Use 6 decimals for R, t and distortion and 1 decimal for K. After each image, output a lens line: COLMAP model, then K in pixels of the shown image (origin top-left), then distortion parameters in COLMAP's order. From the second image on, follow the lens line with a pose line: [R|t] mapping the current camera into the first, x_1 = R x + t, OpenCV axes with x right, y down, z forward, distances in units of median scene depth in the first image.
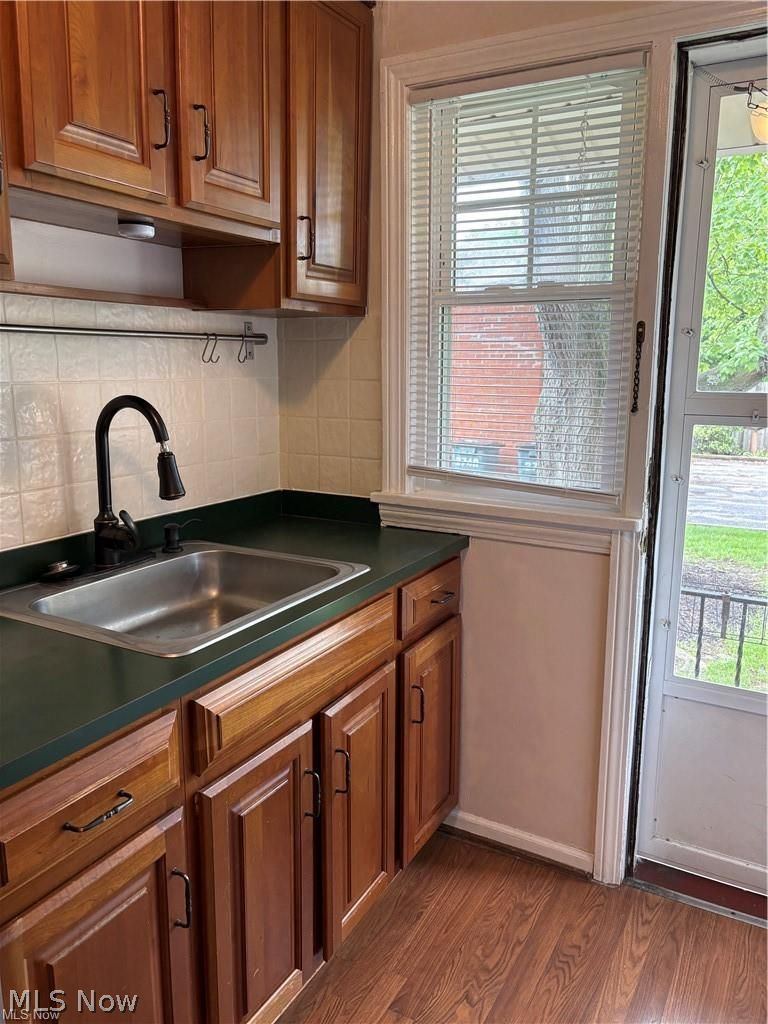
lens RADIAL K [[772.2, 0, 384.4], [0, 772.2, 518.8], [0, 0, 1]] dist [0.042585, -0.059260]
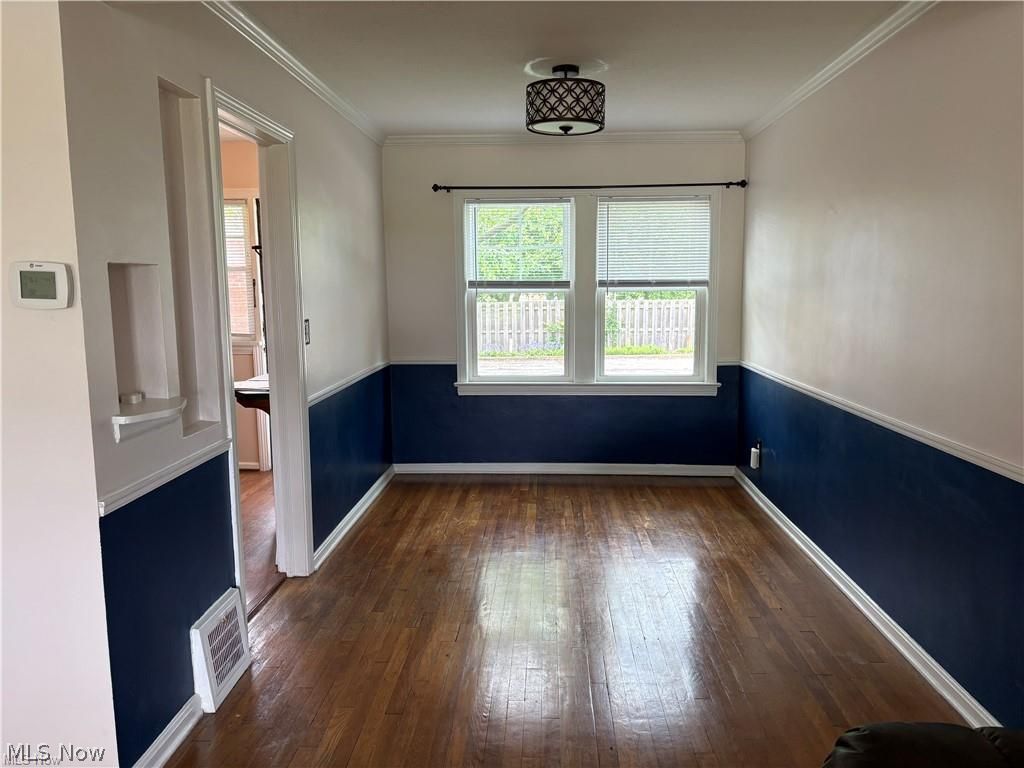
lens RADIAL K [[772.2, 0, 505.9], [0, 772.2, 387.2], [0, 0, 1]] dist [0.042585, -0.059260]
pose [[0.900679, -0.074162, 0.428108, -0.142833], [0.102840, 0.993715, -0.044218, 0.471016], [-0.422138, 0.083853, 0.902645, -2.462254]]
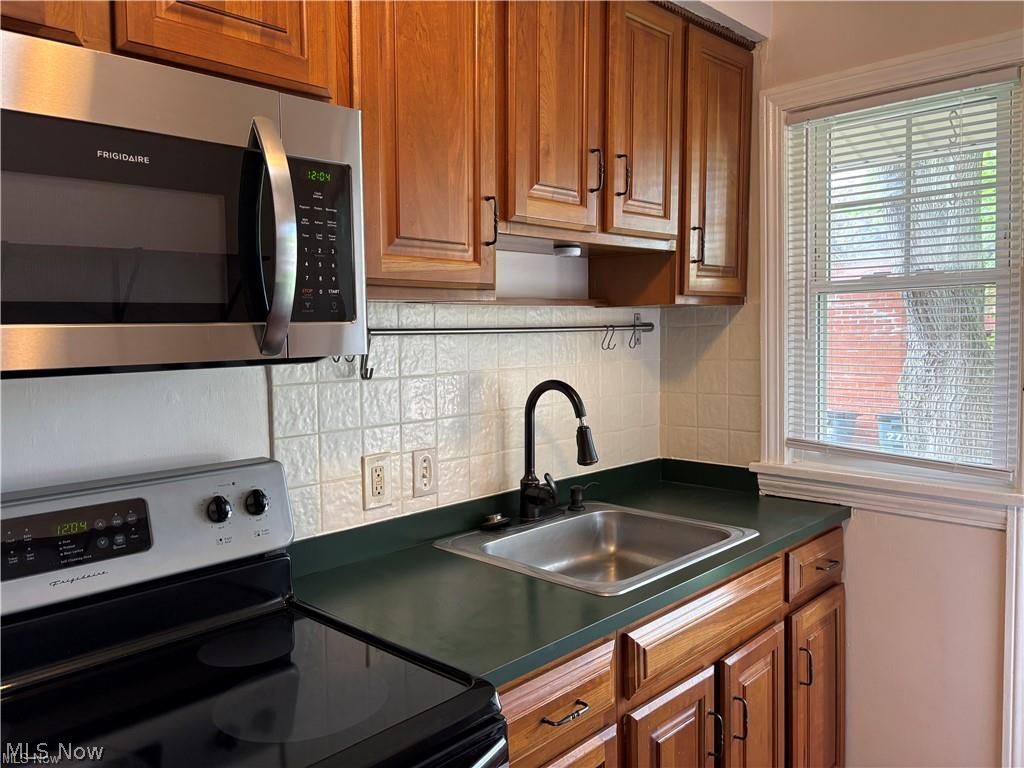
lens RADIAL K [[772.2, 0, 505.9], [0, 772.2, 387.2], [0, 0, 1]] dist [0.042585, -0.059260]
pose [[0.963961, -0.003408, -0.266021, -0.073167], [-0.029980, 0.992157, -0.121348, 0.003656], [0.264348, 0.124951, 0.956299, -0.182394]]
